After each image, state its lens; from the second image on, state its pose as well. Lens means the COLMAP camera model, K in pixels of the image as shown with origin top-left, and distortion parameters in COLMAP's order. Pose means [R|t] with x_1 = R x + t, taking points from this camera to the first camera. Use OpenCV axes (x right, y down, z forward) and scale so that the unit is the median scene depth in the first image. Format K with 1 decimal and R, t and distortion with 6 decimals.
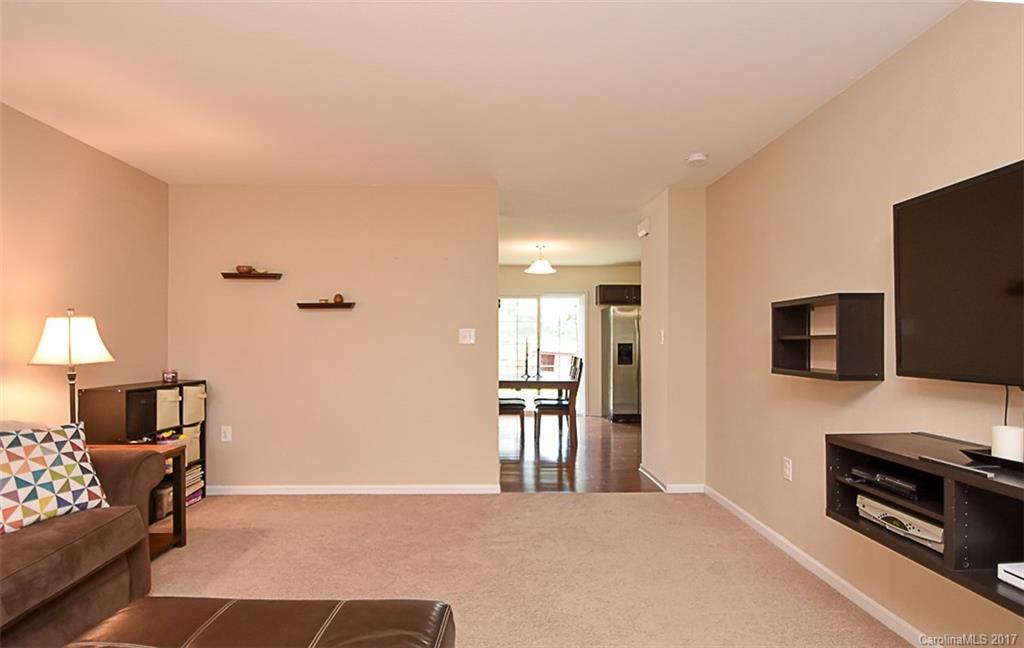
lens RADIAL K [[564.0, 0, 523.5], [0, 564.0, 340.9], [0, 0, 1]] dist [-0.016262, -0.006792]
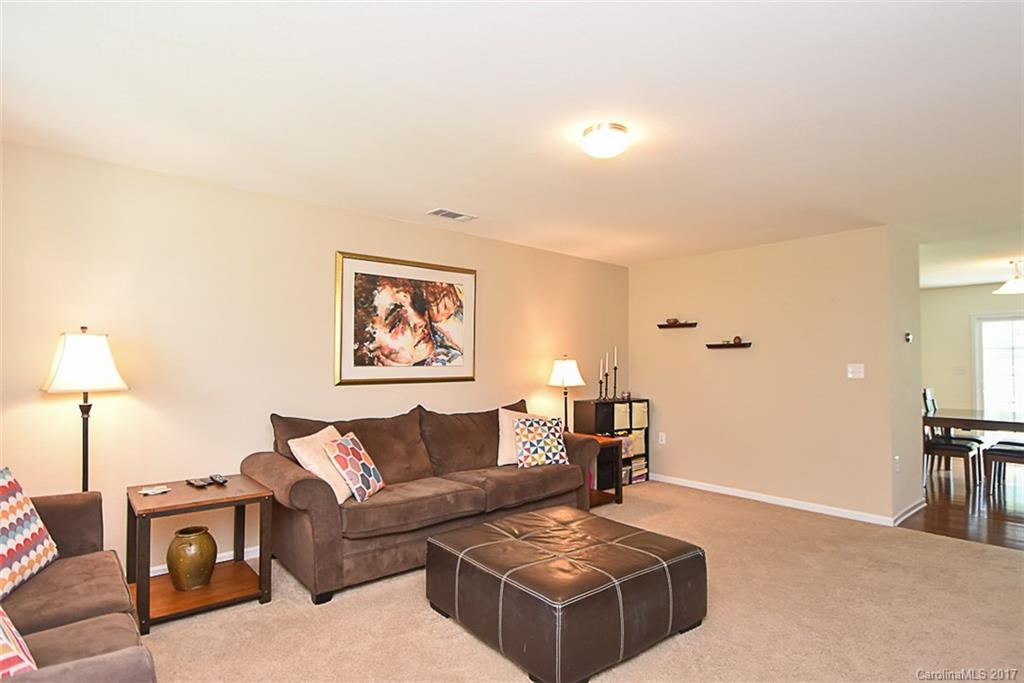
lens RADIAL K [[556.6, 0, 508.8], [0, 556.6, 346.9], [0, 0, 1]] dist [-0.003690, -0.001415]
pose [[0.620976, -0.019961, -0.783575, 0.384739], [-0.004215, 0.999576, -0.028803, -0.025215], [0.783818, 0.021189, 0.620629, -0.203648]]
